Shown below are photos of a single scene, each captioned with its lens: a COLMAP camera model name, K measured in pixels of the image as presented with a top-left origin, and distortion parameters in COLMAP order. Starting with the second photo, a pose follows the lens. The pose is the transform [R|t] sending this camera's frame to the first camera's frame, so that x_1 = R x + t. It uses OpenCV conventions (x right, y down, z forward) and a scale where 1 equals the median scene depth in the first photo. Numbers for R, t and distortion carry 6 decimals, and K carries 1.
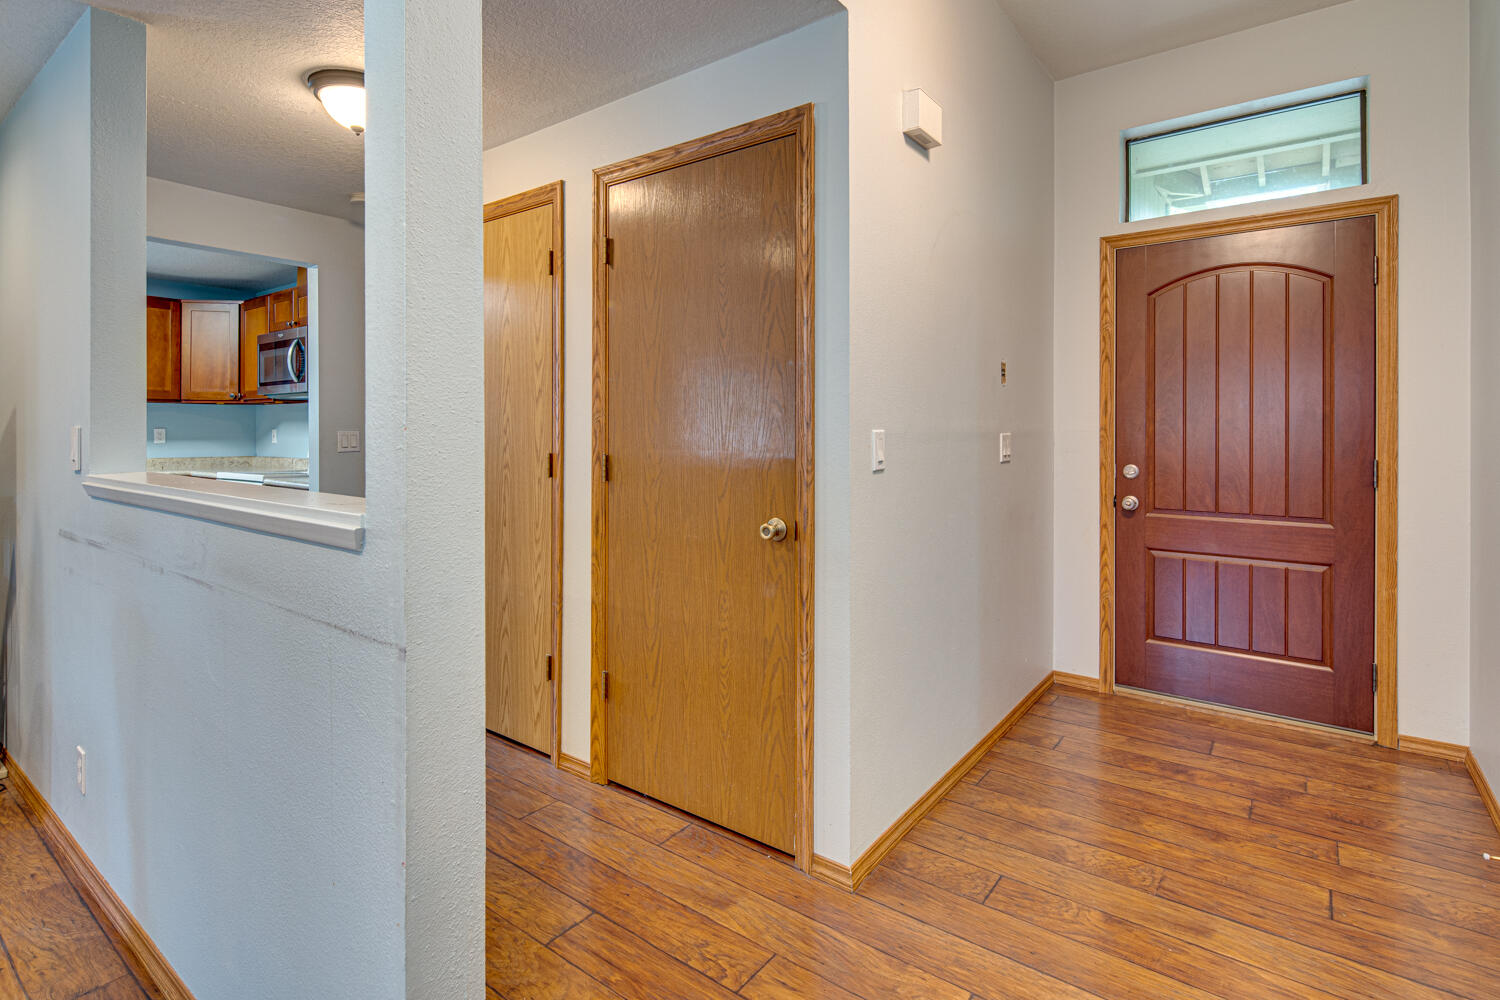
lens RADIAL K [[737.1, 0, 747.9], [0, 737.1, 427.6], [0, 0, 1]] dist [-0.001634, -0.000899]
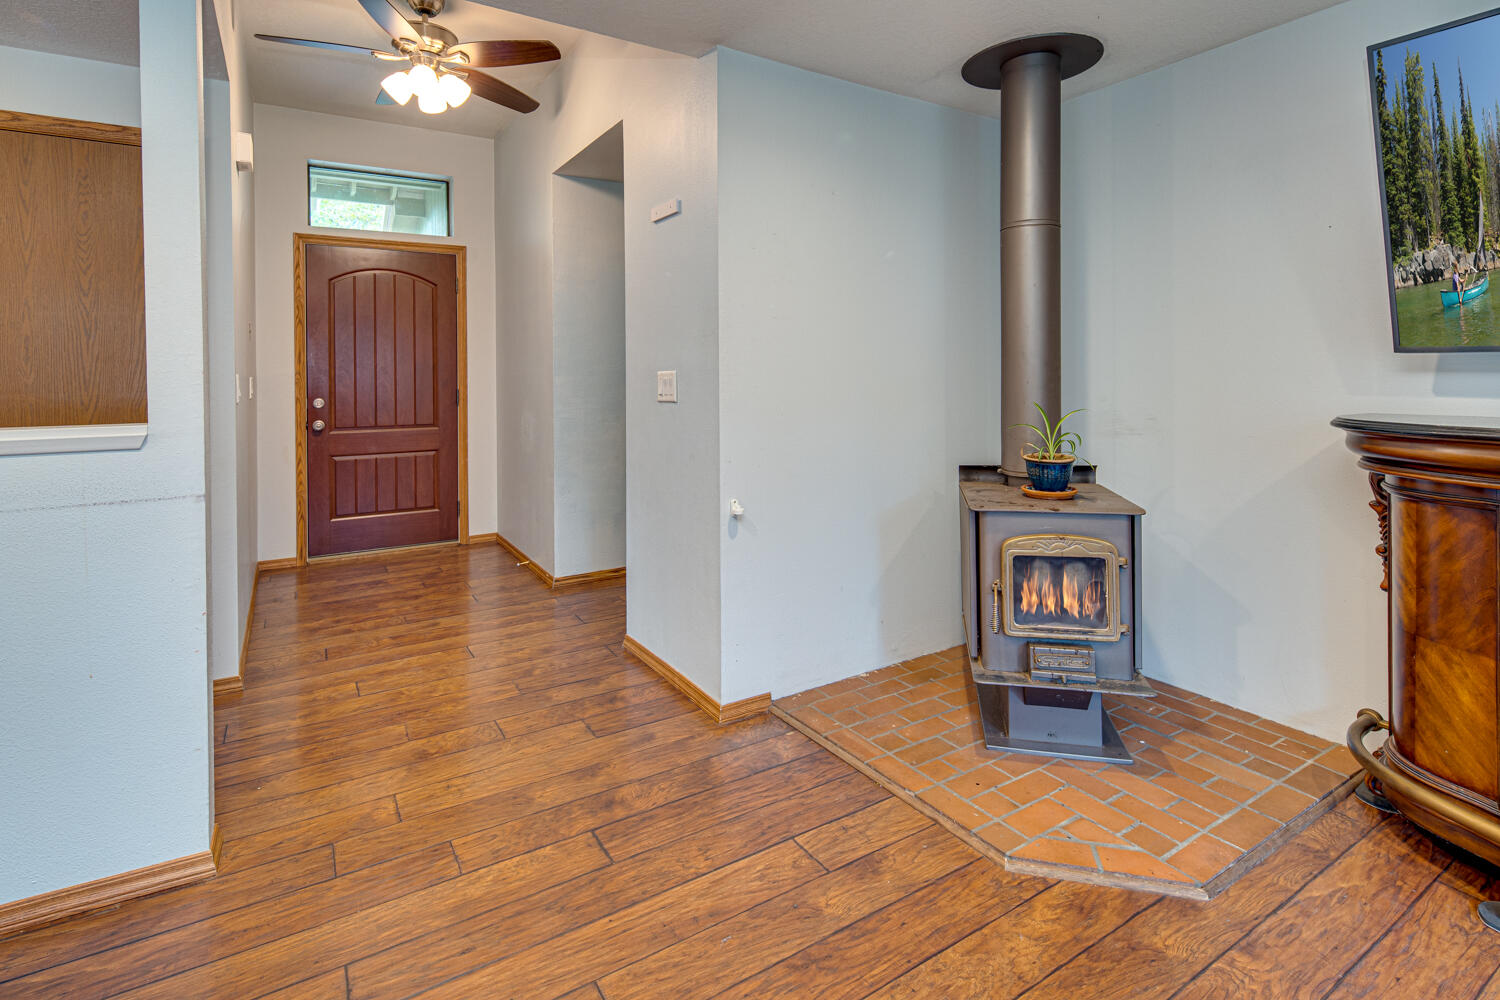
lens RADIAL K [[736.8, 0, 738.1], [0, 736.8, 374.6], [0, 0, 1]] dist [0.000476, -0.000133]
pose [[0.363527, -0.007925, 0.931550, -0.566003], [0.006747, 0.999960, 0.005873, 0.001616], [-0.931559, 0.004150, 0.363566, -0.296744]]
